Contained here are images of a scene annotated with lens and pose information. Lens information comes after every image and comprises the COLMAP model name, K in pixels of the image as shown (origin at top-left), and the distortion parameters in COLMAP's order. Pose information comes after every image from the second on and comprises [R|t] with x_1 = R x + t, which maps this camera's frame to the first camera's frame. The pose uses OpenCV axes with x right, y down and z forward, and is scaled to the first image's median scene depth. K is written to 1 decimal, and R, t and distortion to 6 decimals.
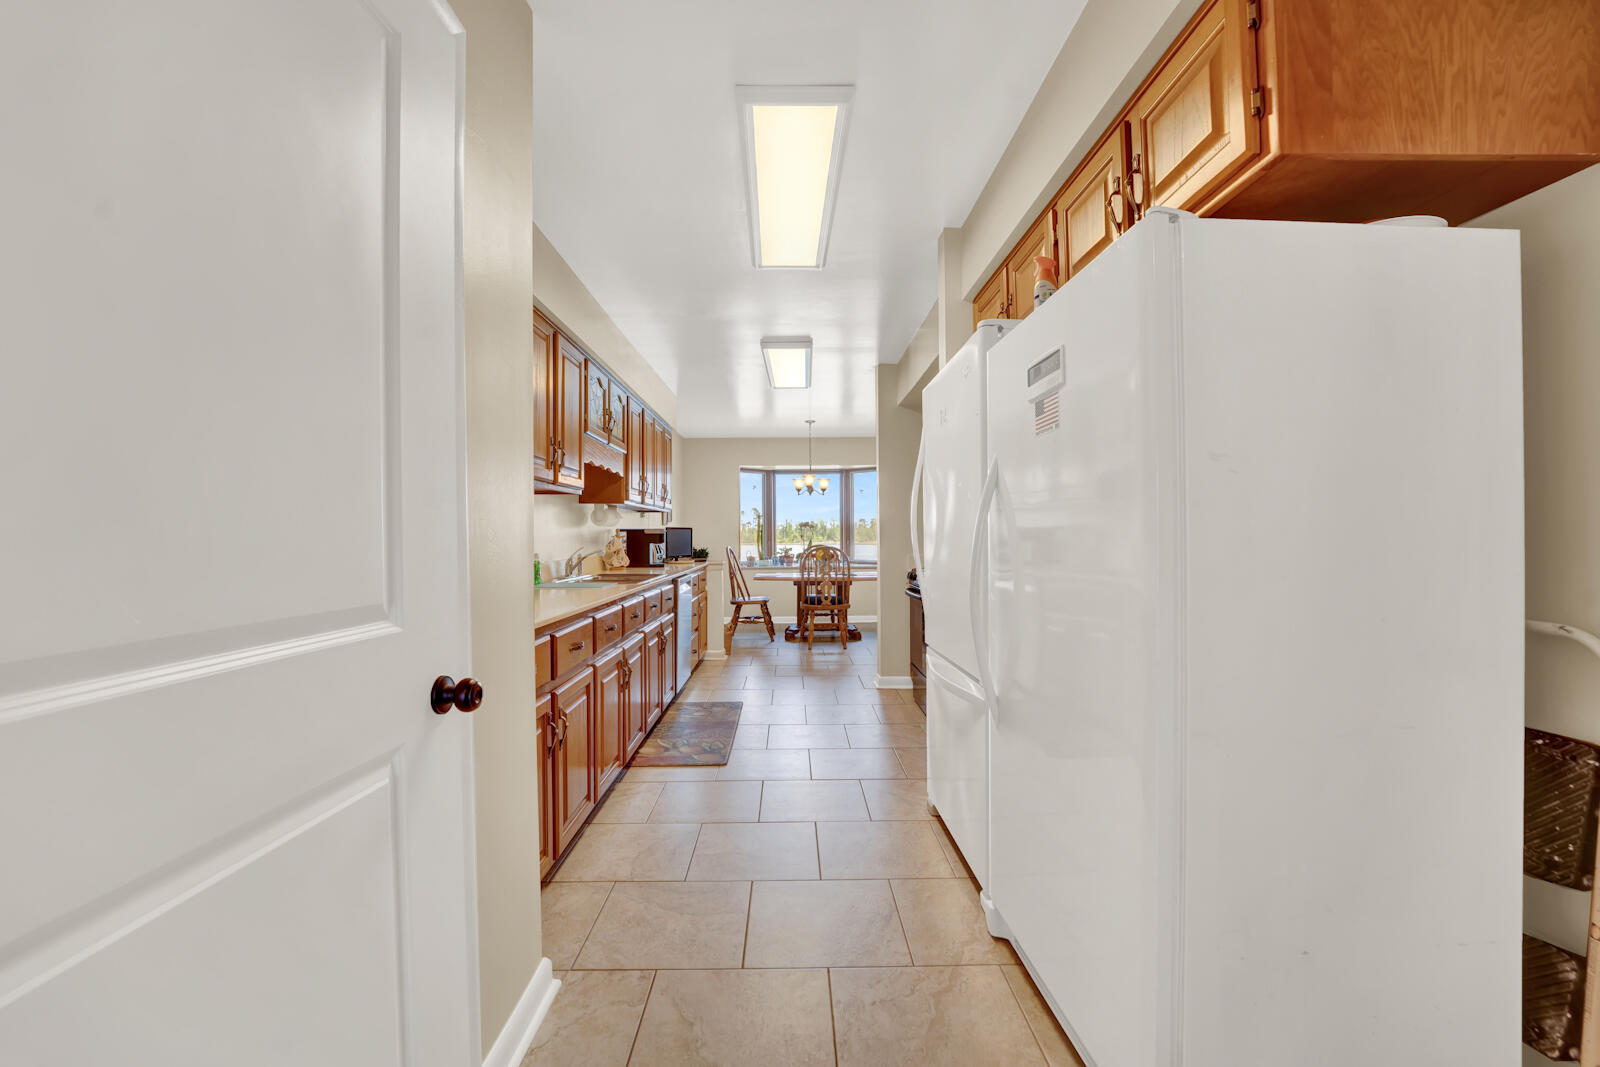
lens RADIAL K [[661.6, 0, 792.4], [0, 661.6, 534.8], [0, 0, 1]] dist [-0.026288, 0.002448]
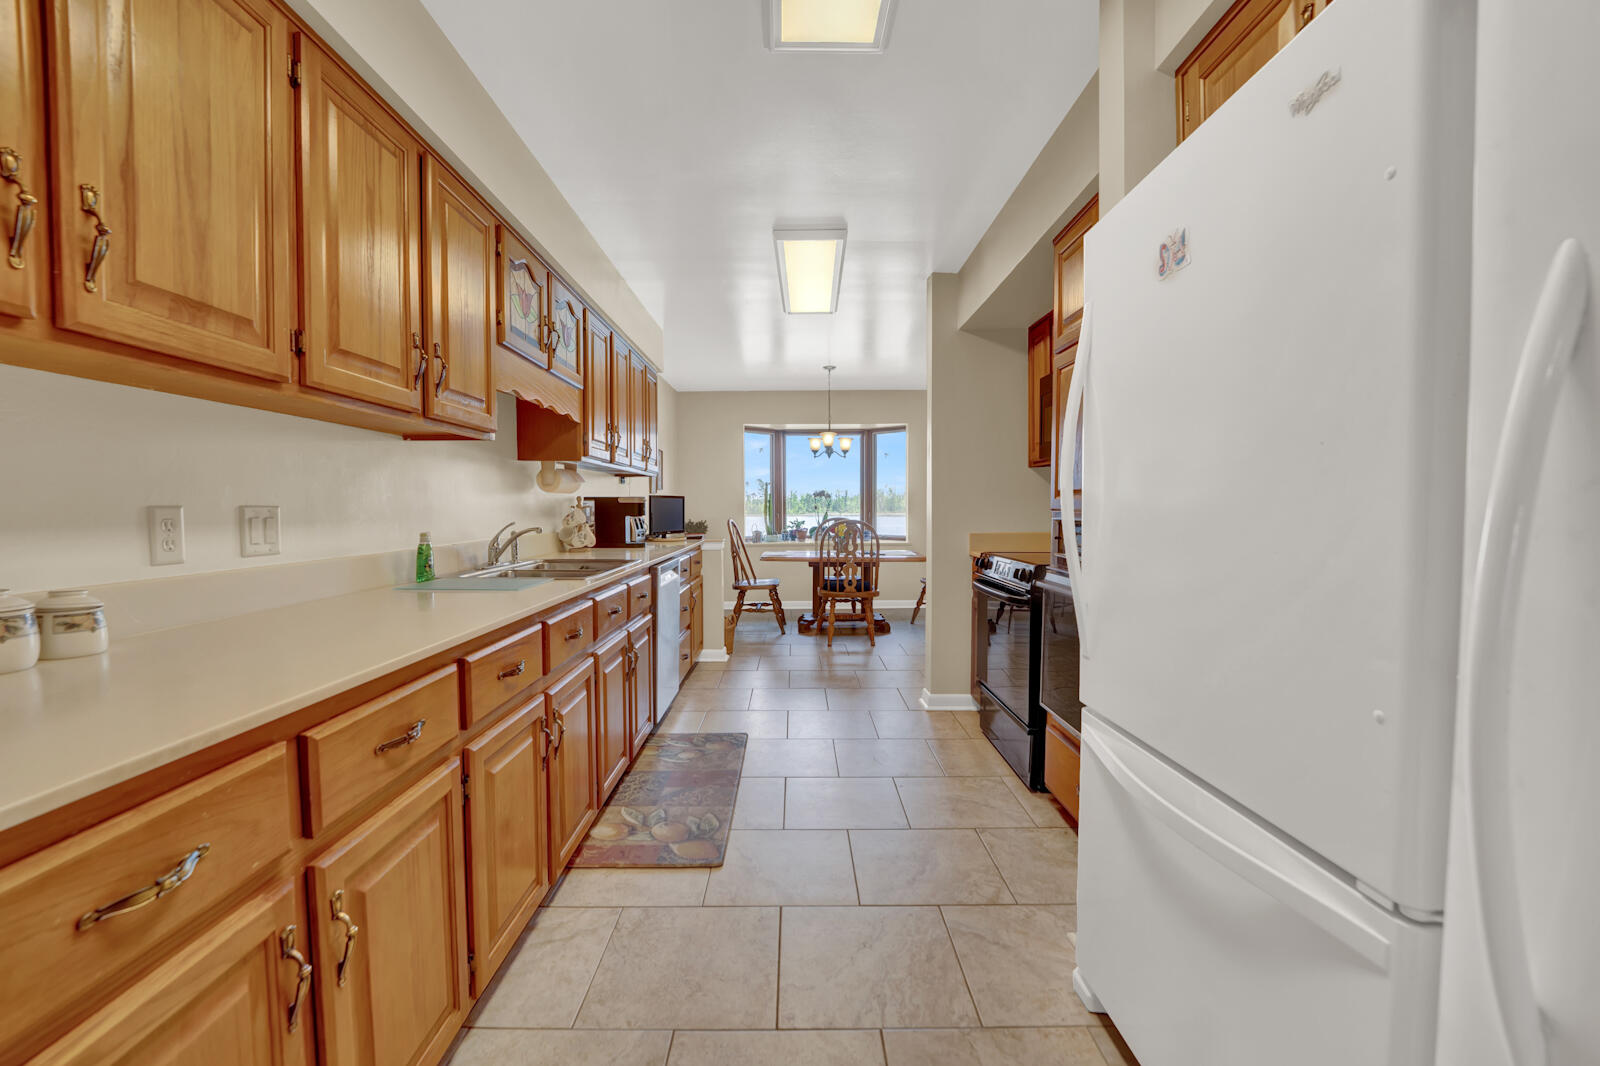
lens RADIAL K [[661.6, 0, 802.5], [0, 661.6, 532.7], [0, 0, 1]] dist [-0.026288, 0.002448]
pose [[0.999965, 0.002815, 0.007914, -0.019180], [-0.003132, 0.999179, 0.040399, 0.000777], [-0.007793, -0.040422, 0.999152, 0.254974]]
